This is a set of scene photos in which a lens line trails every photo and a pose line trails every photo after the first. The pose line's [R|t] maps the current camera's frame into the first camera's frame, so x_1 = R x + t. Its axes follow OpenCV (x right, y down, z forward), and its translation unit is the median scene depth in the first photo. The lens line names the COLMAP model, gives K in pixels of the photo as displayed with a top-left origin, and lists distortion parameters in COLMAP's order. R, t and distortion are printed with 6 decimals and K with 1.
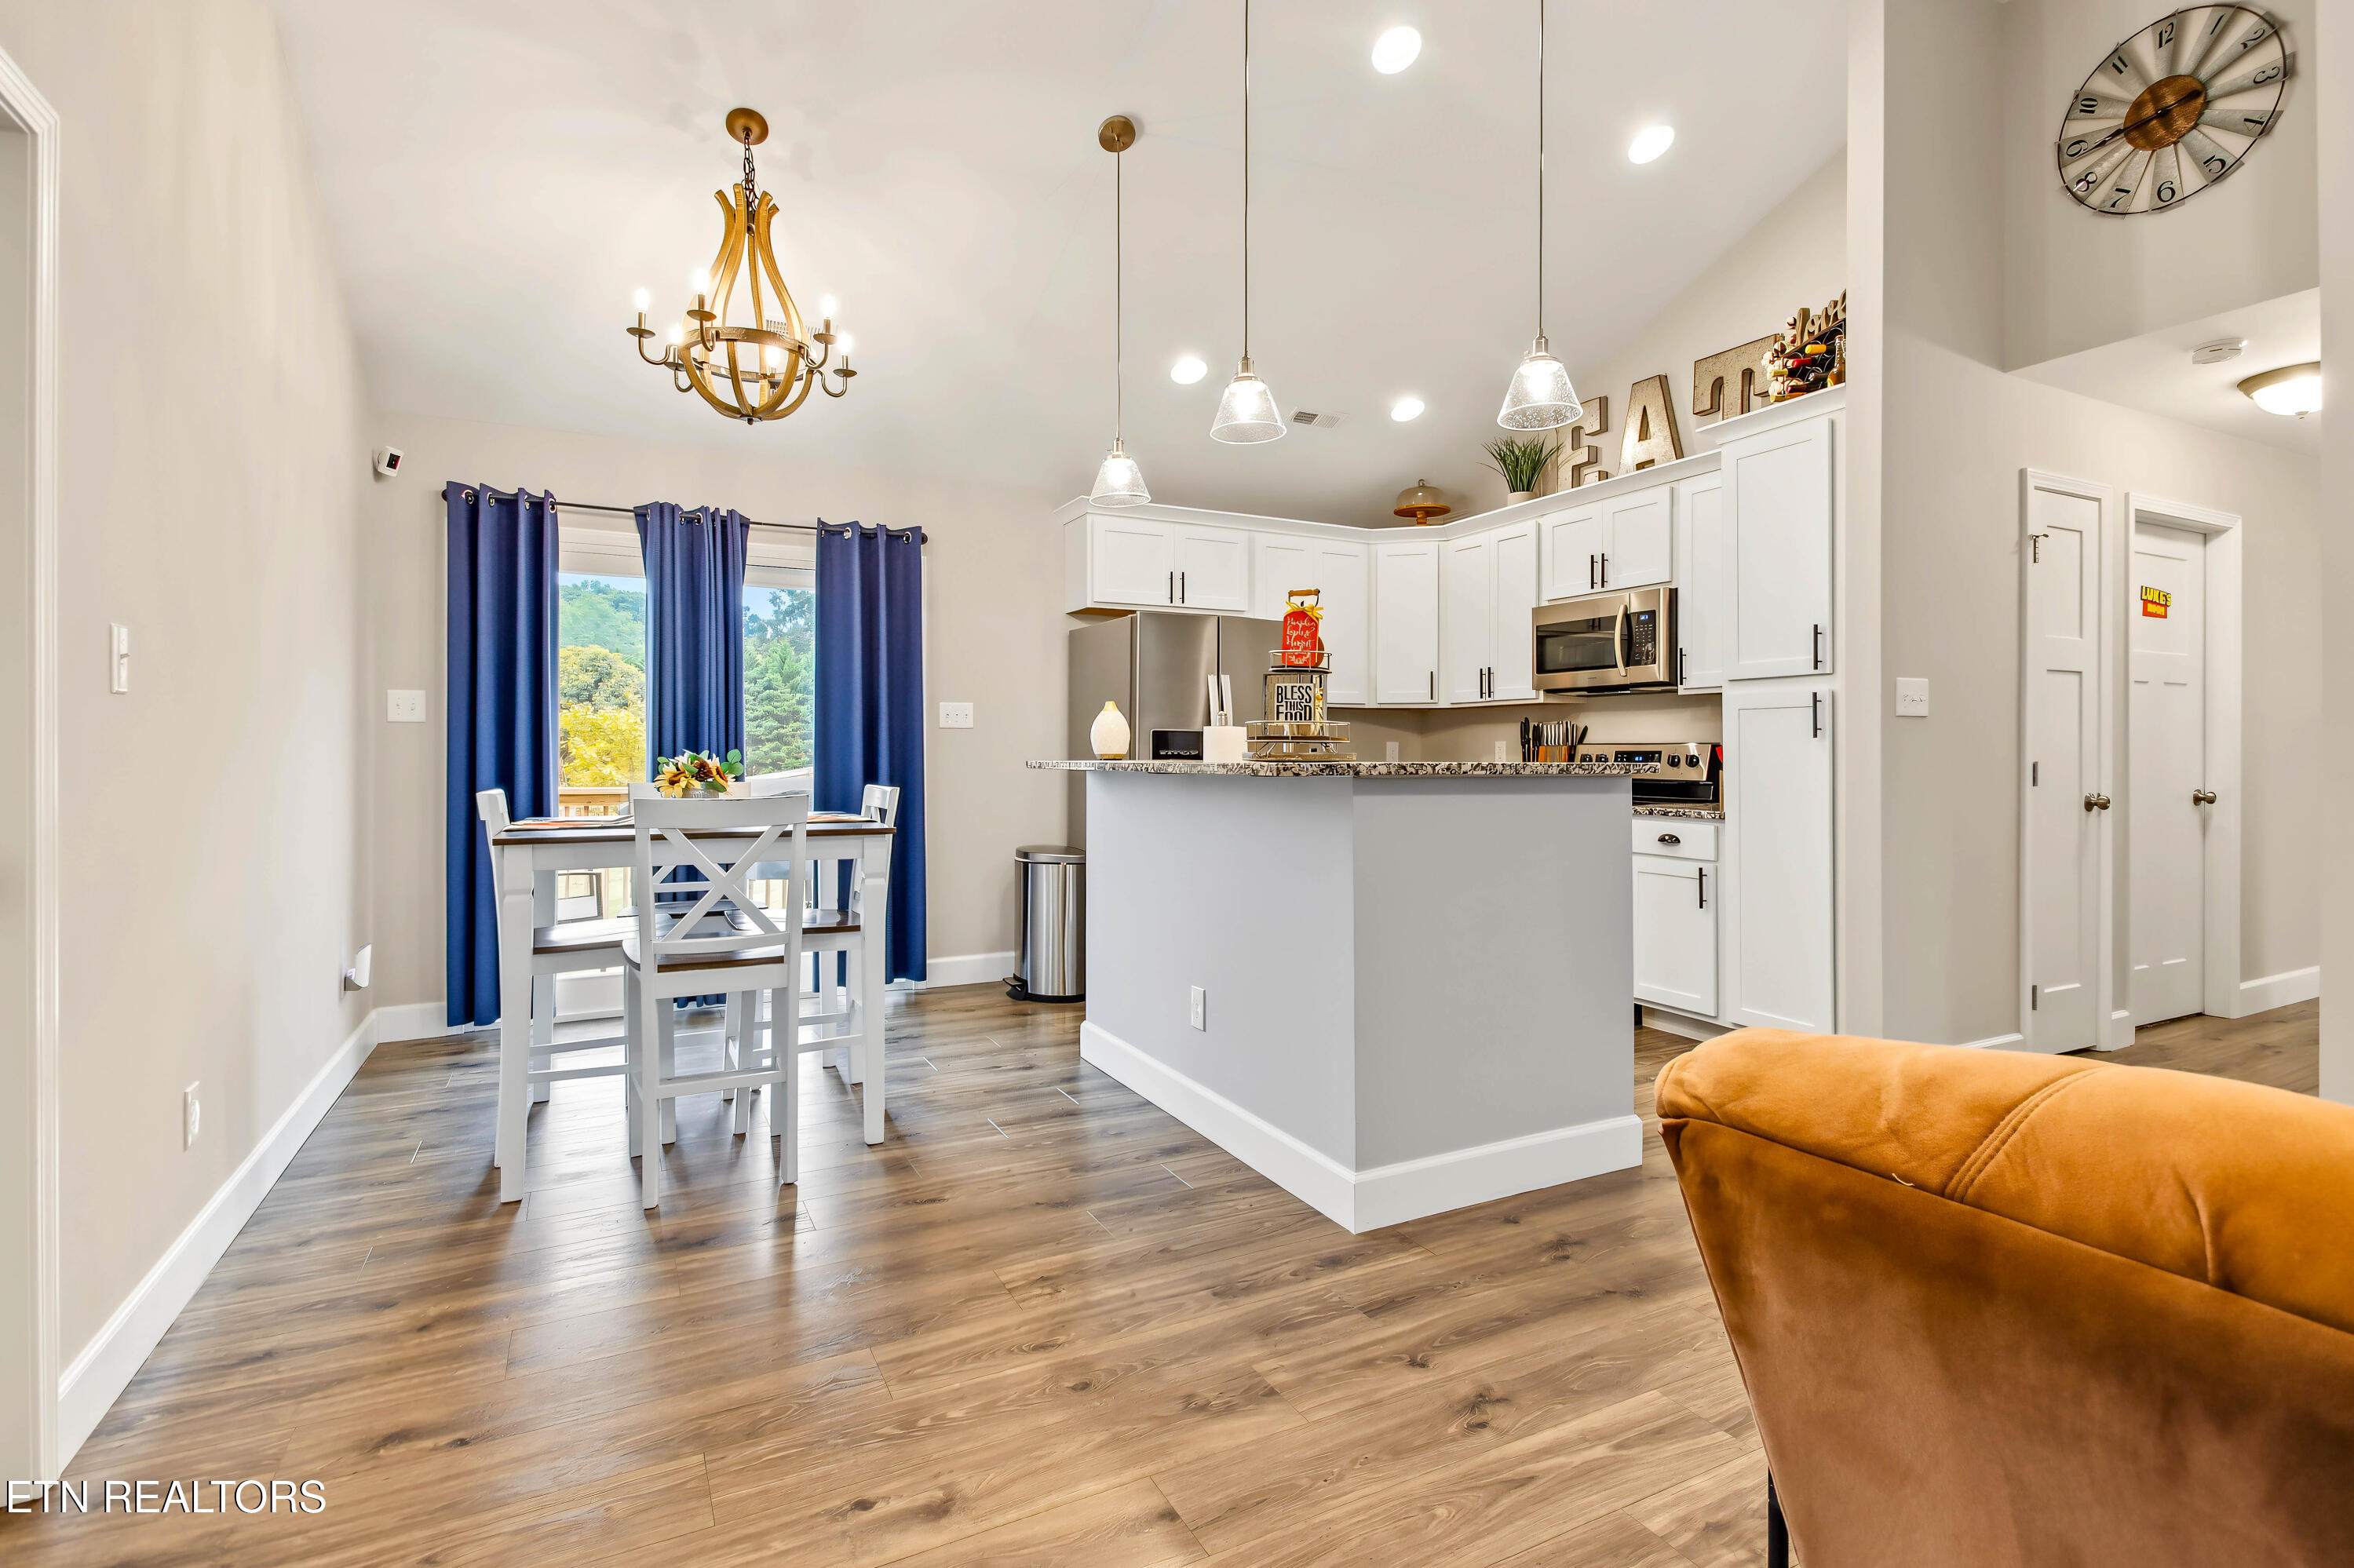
lens RADIAL K [[1113.0, 0, 1175.5], [0, 1113.0, 770.8], [0, 0, 1]] dist [0.013163, -0.003742]
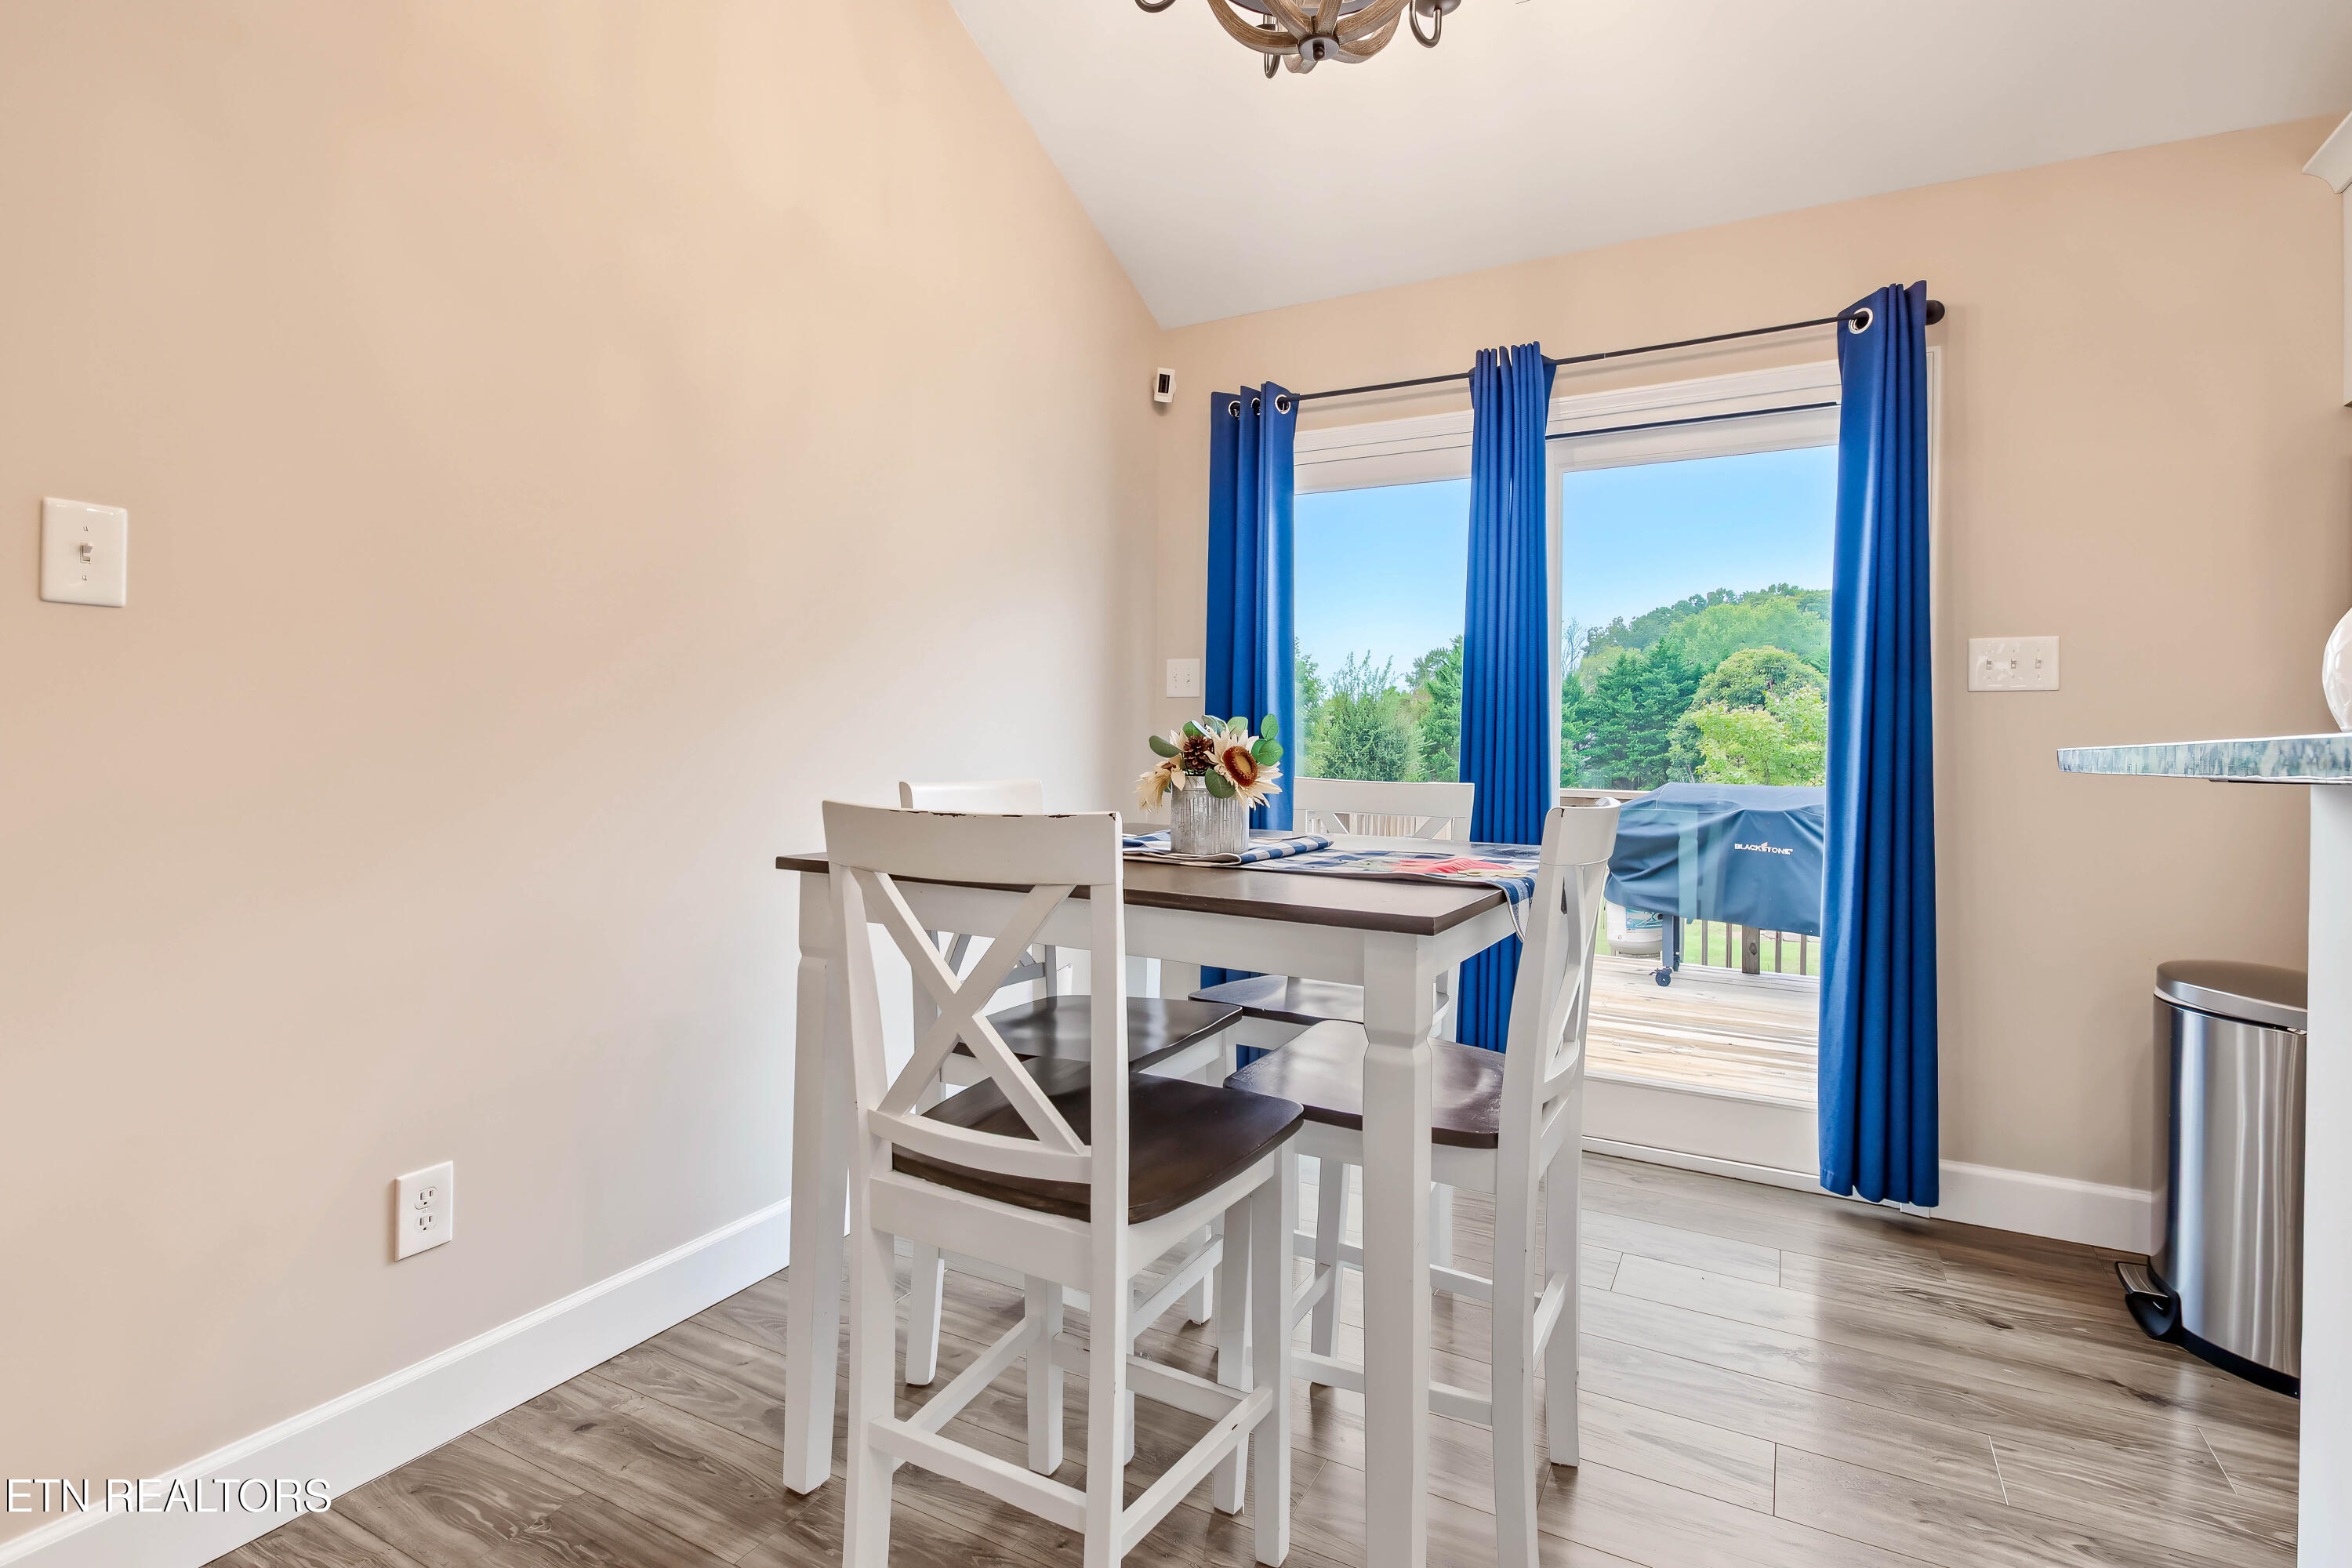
lens RADIAL K [[1112.2, 0, 1167.9], [0, 1112.2, 770.6], [0, 0, 1]] dist [0.013163, -0.003742]
pose [[0.556560, 0.022580, -0.830500, -0.006751], [-0.026101, 0.999612, 0.009686, 0.001289], [0.830397, 0.016286, 0.556934, 0.438542]]
